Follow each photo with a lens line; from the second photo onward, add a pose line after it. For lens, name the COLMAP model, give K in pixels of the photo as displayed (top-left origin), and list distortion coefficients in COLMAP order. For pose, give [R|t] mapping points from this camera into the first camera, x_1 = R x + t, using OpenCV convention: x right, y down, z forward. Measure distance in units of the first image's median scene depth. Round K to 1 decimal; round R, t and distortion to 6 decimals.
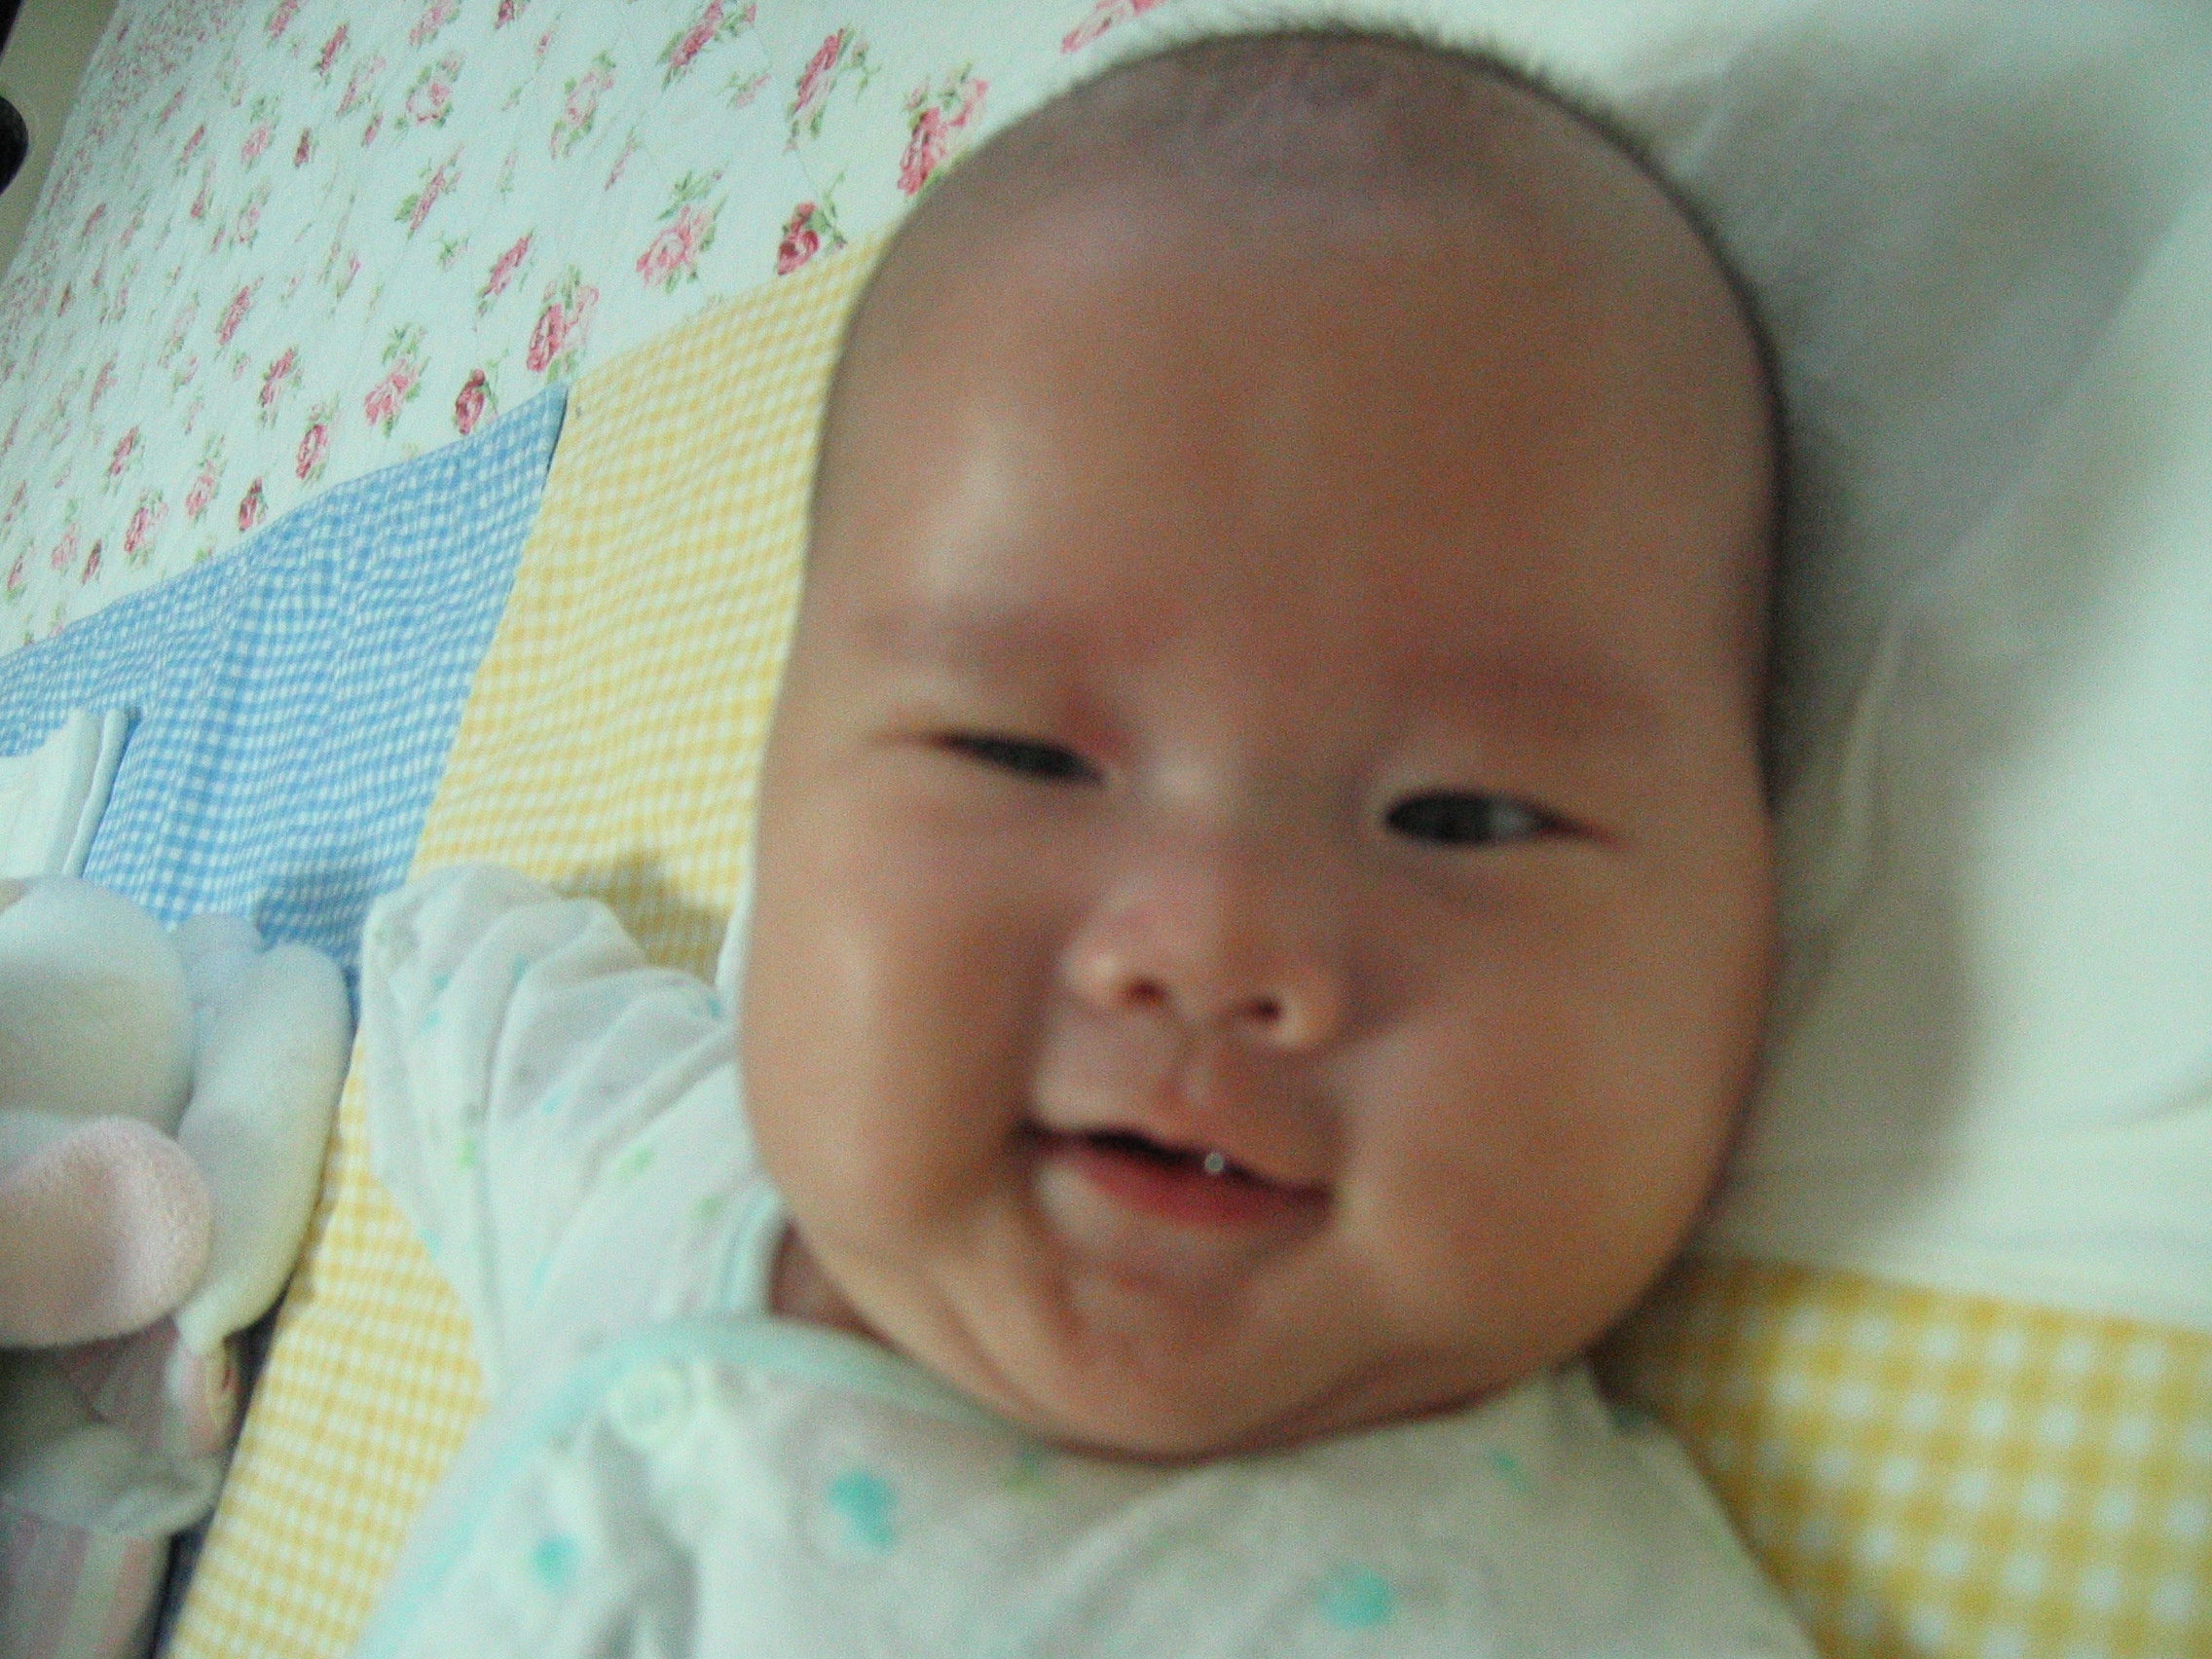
lens RADIAL K [[2406.9, 0, 1110.0], [0, 2406.9, 823.8], [0, 0, 1]] dist [-0.151787, 0.117993]
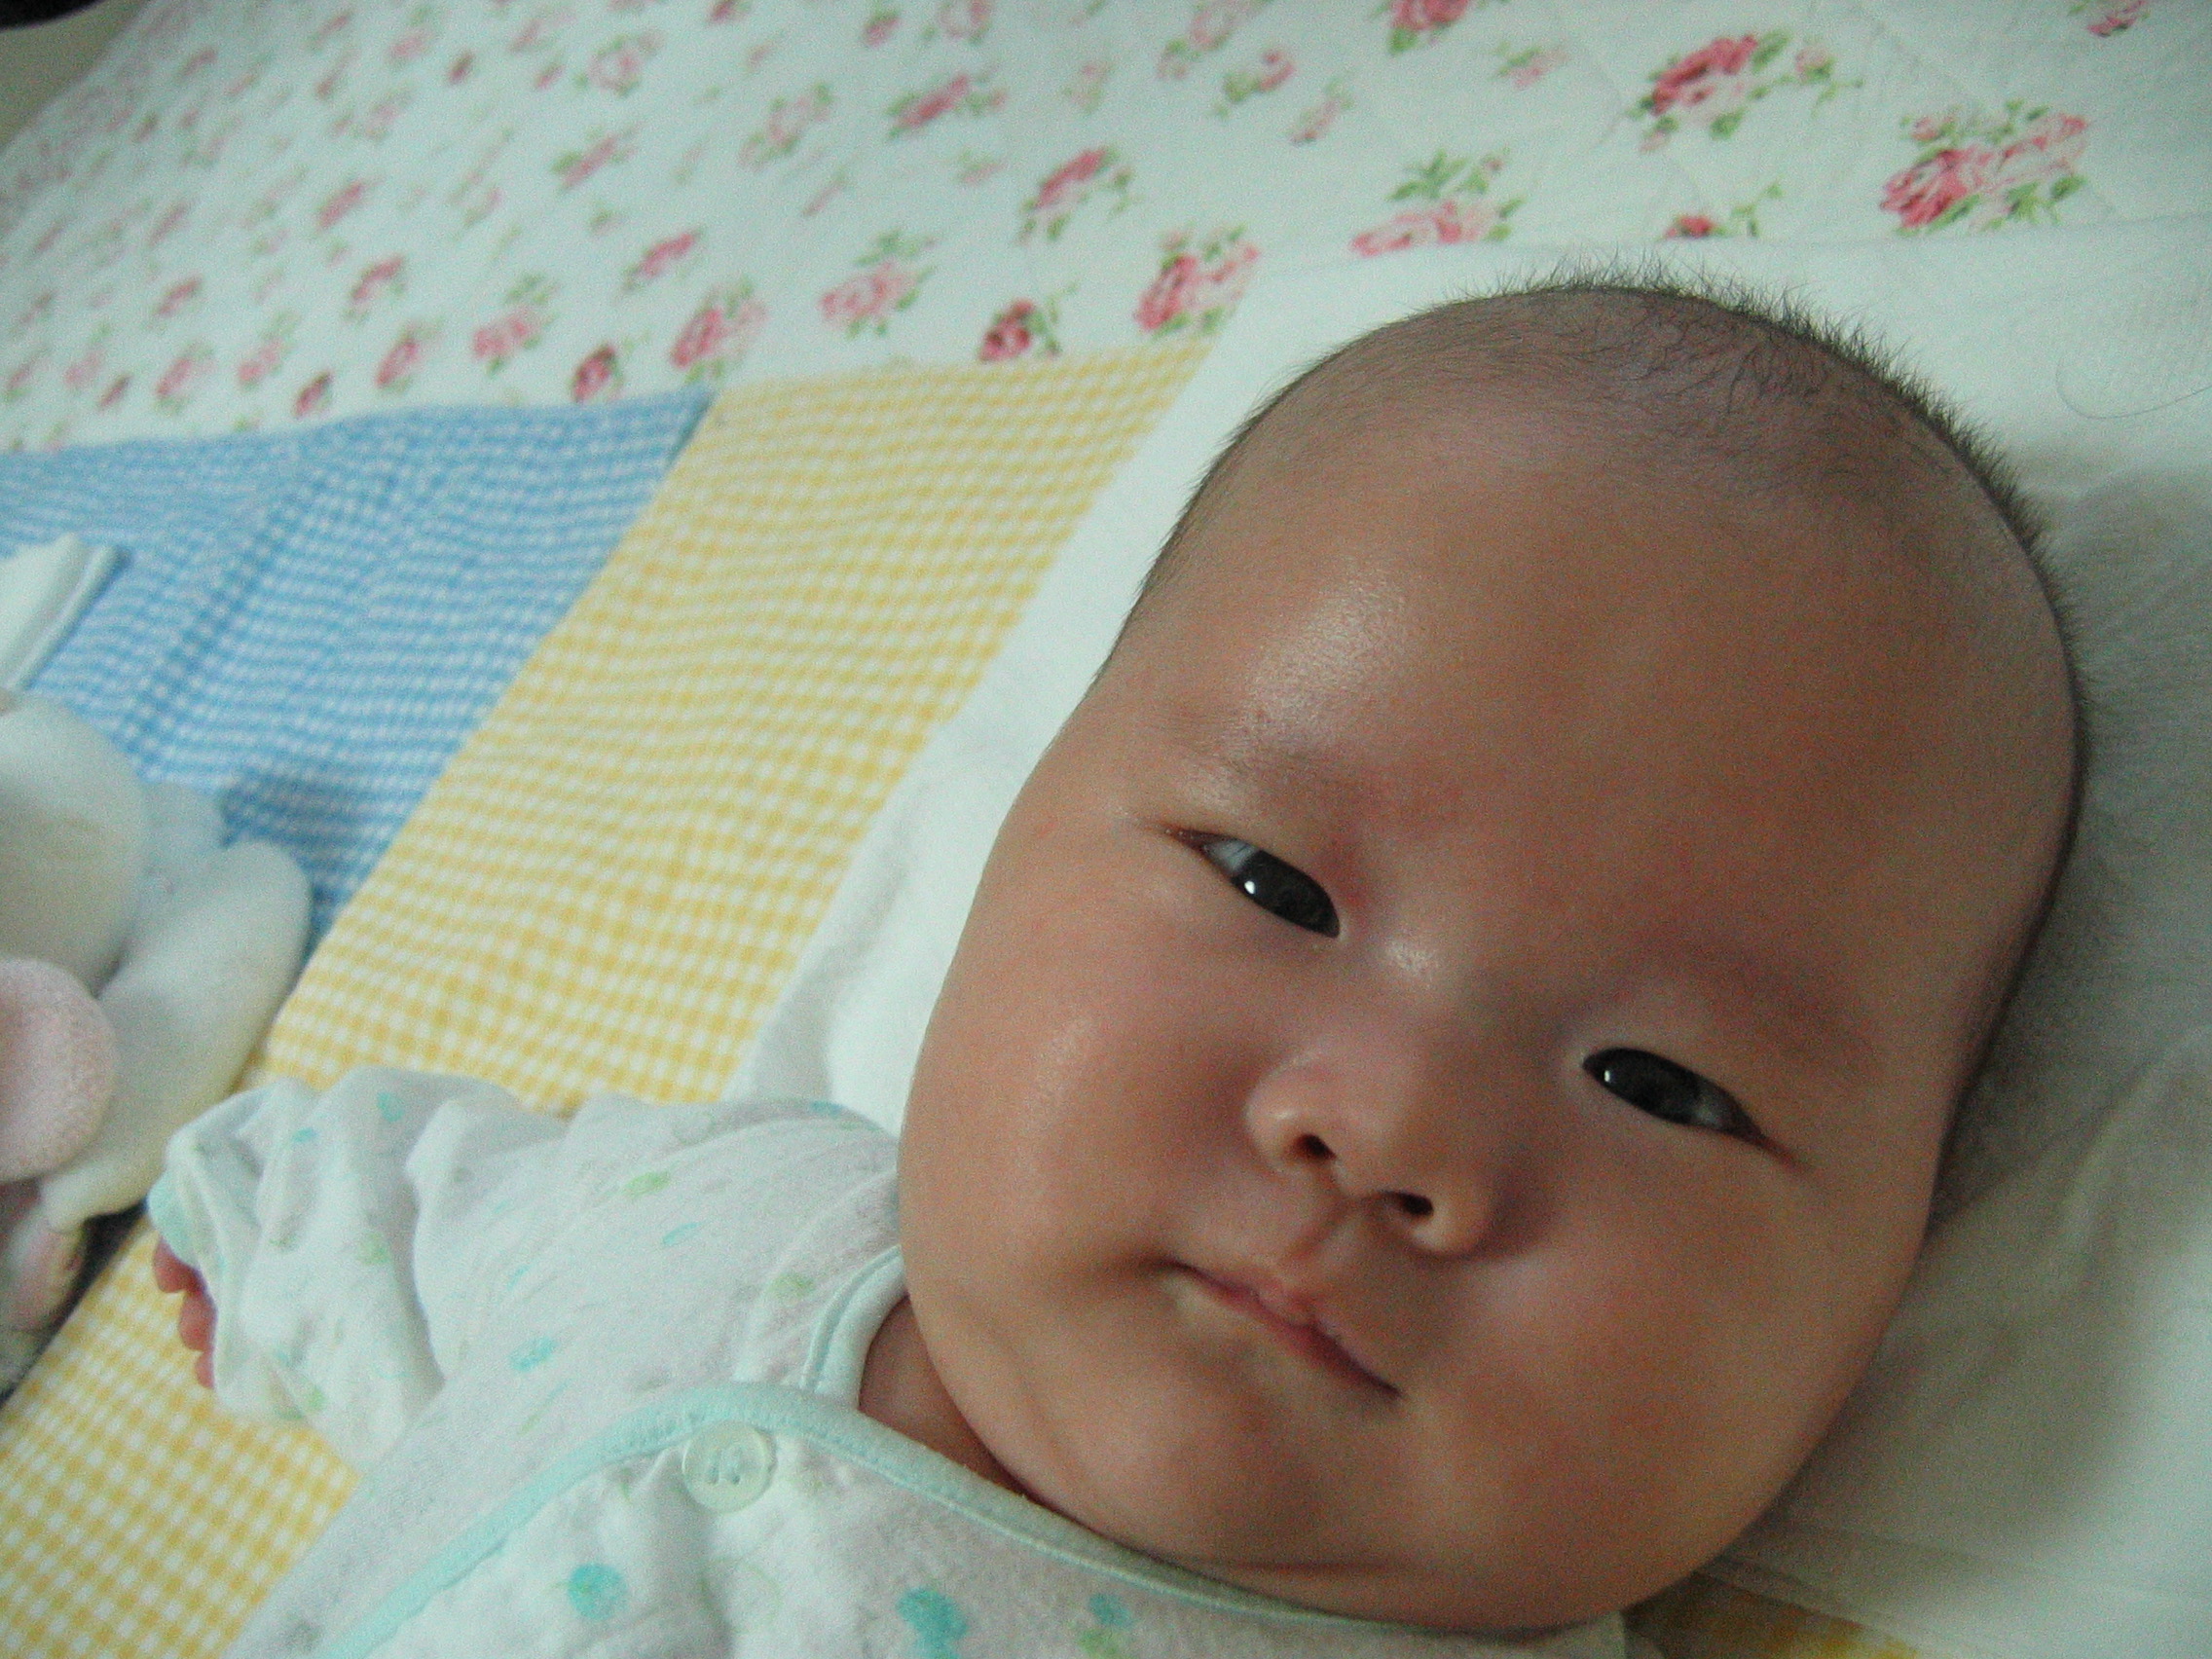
lens RADIAL K [[2406.9, 0, 1110.0], [0, 2406.9, 823.8], [0, 0, 1]] dist [-0.151787, 0.117993]
pose [[0.948433, 0.309397, 0.068910, -0.082525], [-0.304071, 0.949458, -0.077911, 0.012698], [-0.089532, 0.052940, 0.994576, 0.009909]]
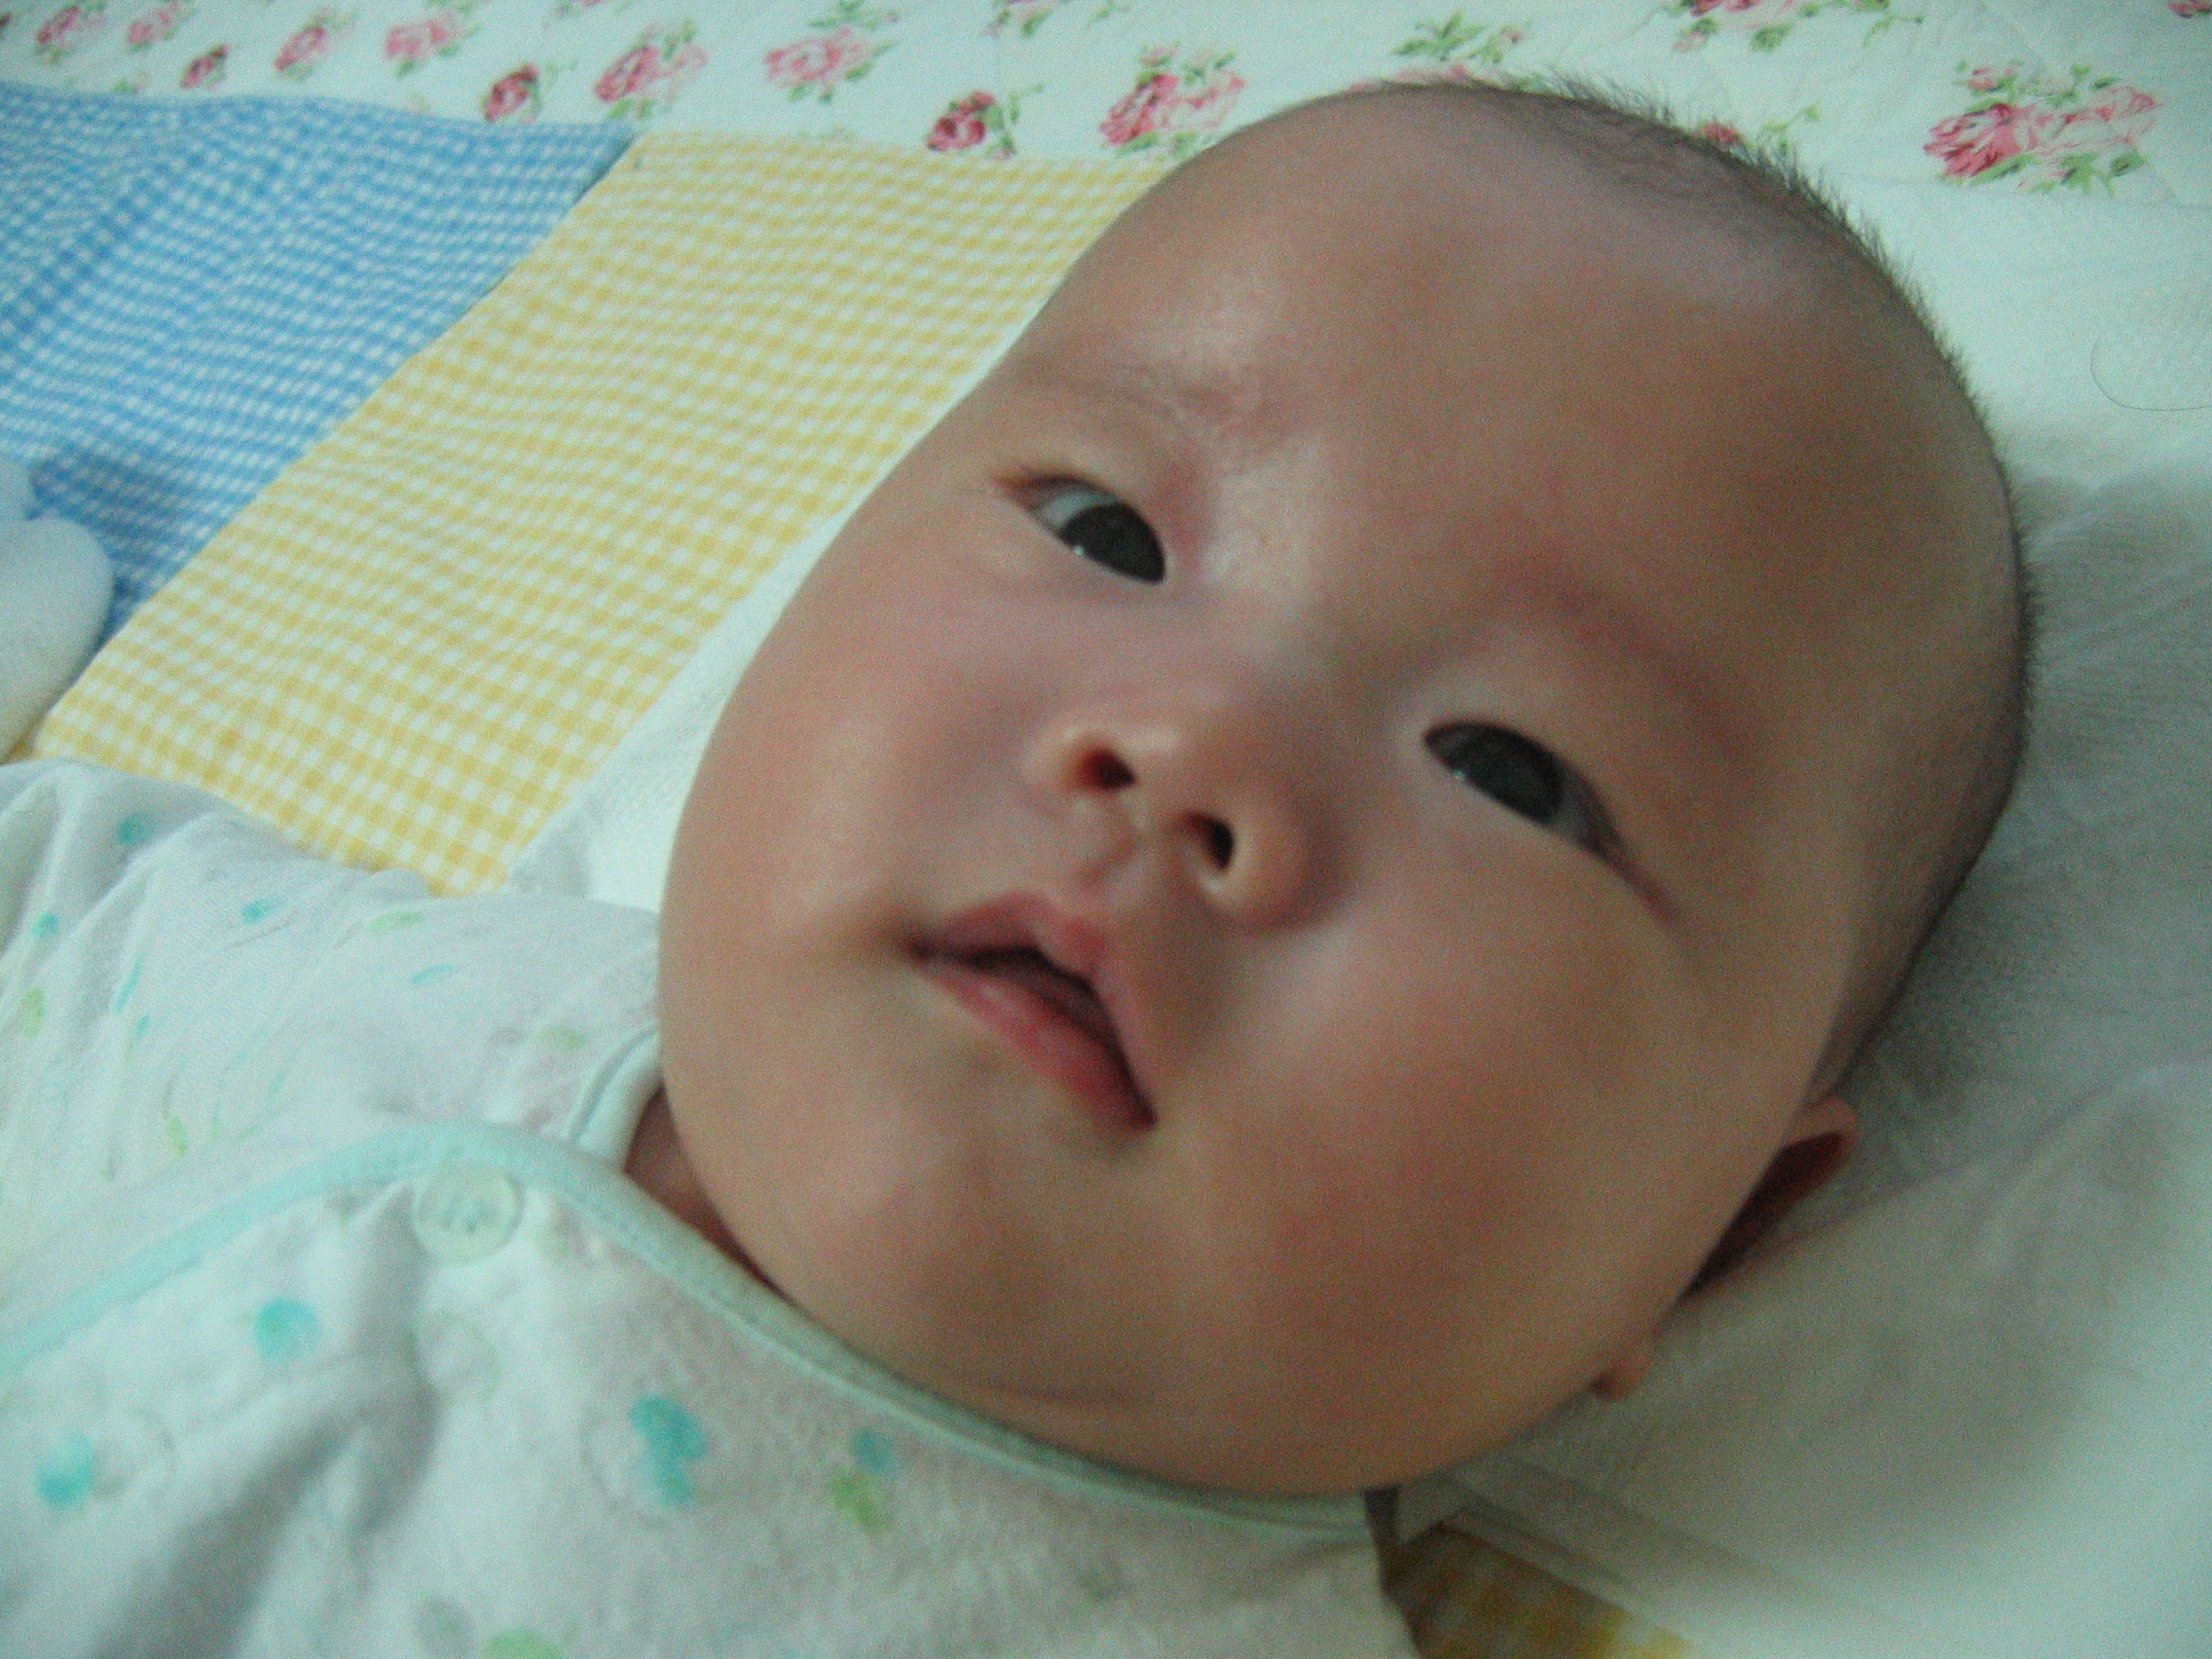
lens RADIAL K [[2406.9, 0, 1110.0], [0, 2406.9, 823.8], [0, 0, 1]] dist [-0.151787, 0.117993]
pose [[0.871504, 0.463669, 0.159664, -0.087793], [-0.460186, 0.885764, -0.060424, 0.023058], [-0.169441, -0.020815, 0.985320, 0.059913]]
